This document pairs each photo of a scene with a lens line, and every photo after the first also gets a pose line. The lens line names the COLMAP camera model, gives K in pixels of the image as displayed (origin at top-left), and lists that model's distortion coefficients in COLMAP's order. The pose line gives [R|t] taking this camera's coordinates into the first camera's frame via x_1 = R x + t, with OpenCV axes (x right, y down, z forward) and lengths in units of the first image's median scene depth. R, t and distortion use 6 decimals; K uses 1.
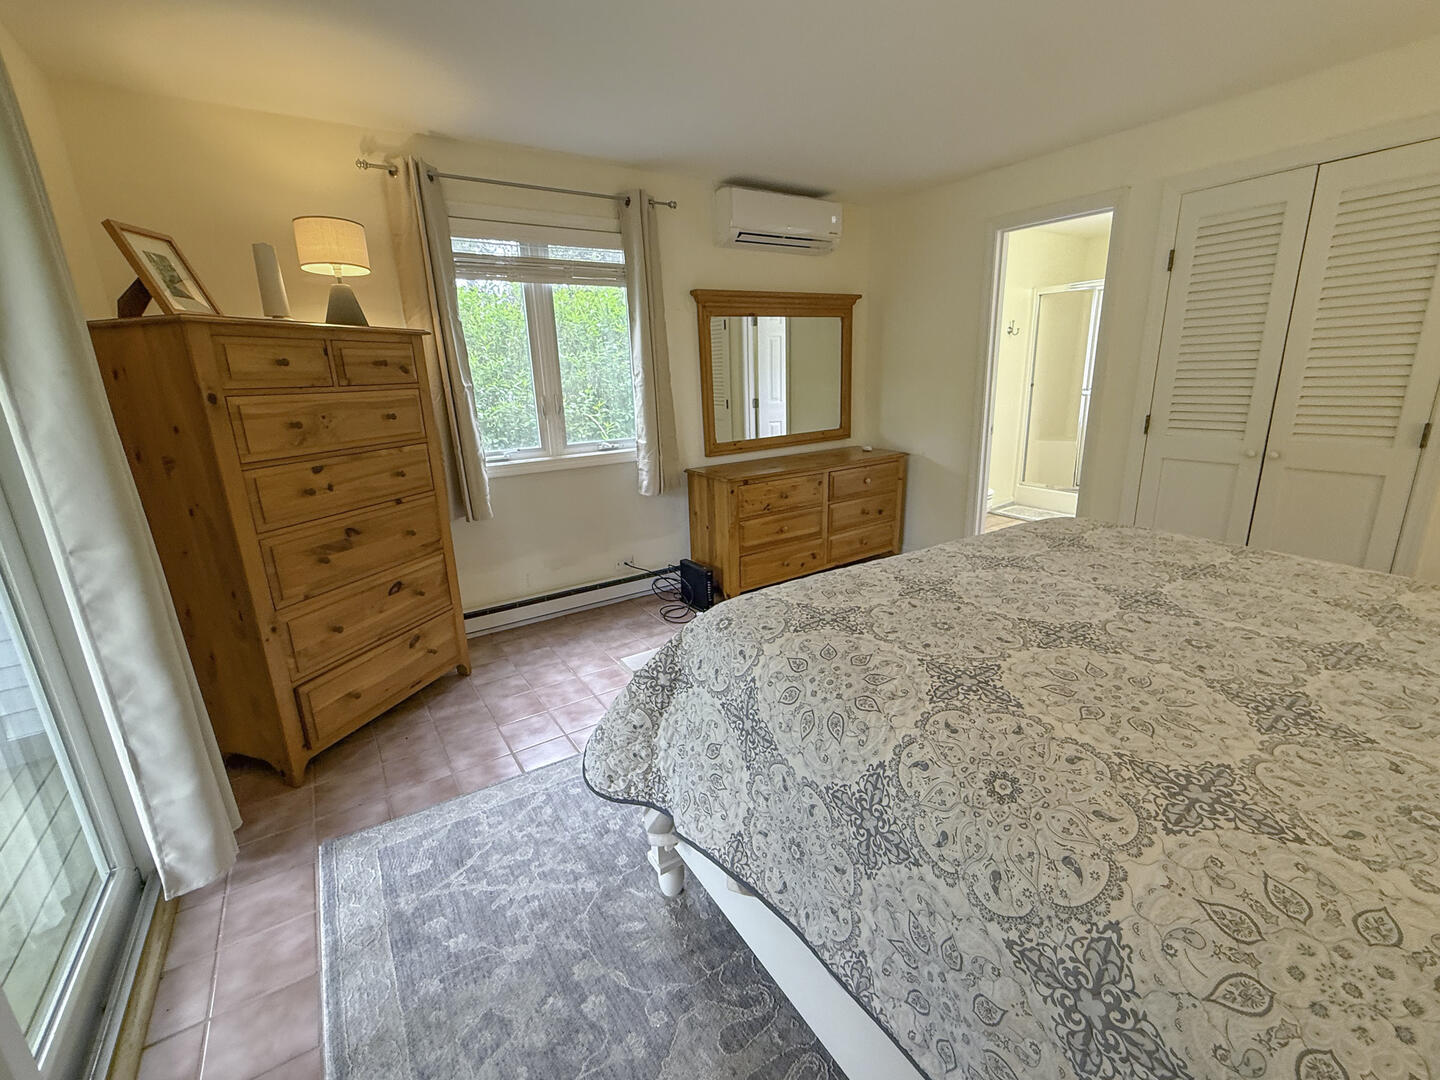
lens RADIAL K [[599.6, 0, 720.2], [0, 599.6, 535.7], [0, 0, 1]] dist [0.000183, 0.000174]
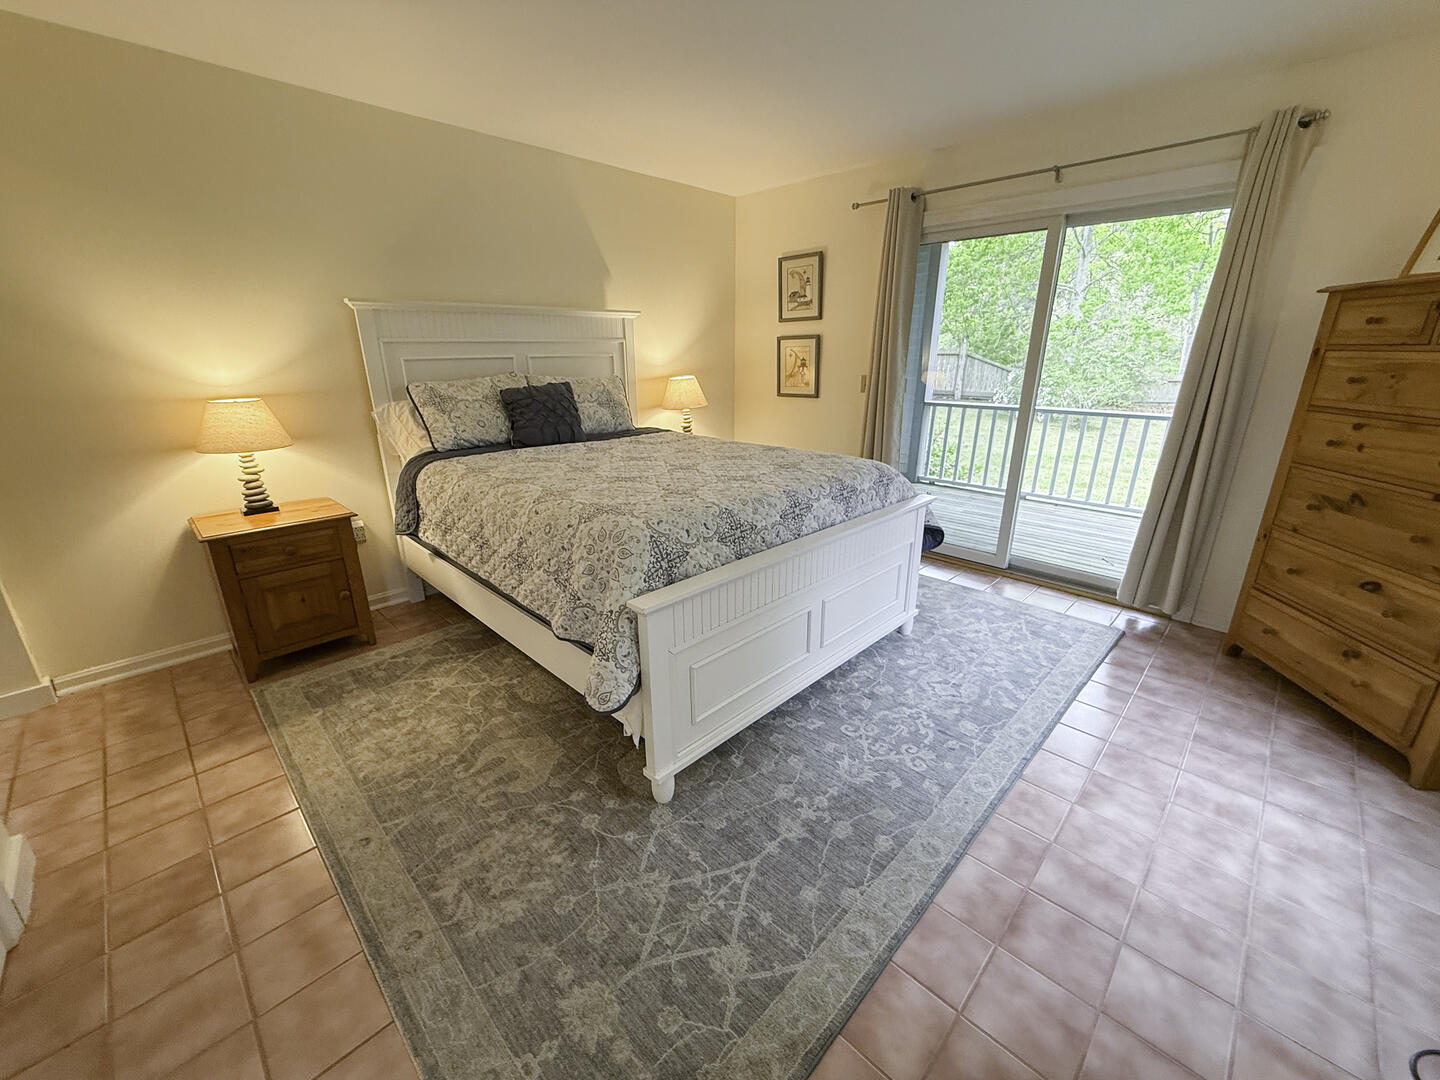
lens RADIAL K [[599.6, 0, 722.3], [0, 599.6, 548.9], [0, 0, 1]] dist [0.000183, 0.000174]
pose [[-0.972044, 0.104489, -0.210269, 0.561124], [-0.031731, 0.828850, 0.558570, -0.425891], [0.232646, 0.549627, -0.802363, 1.508082]]
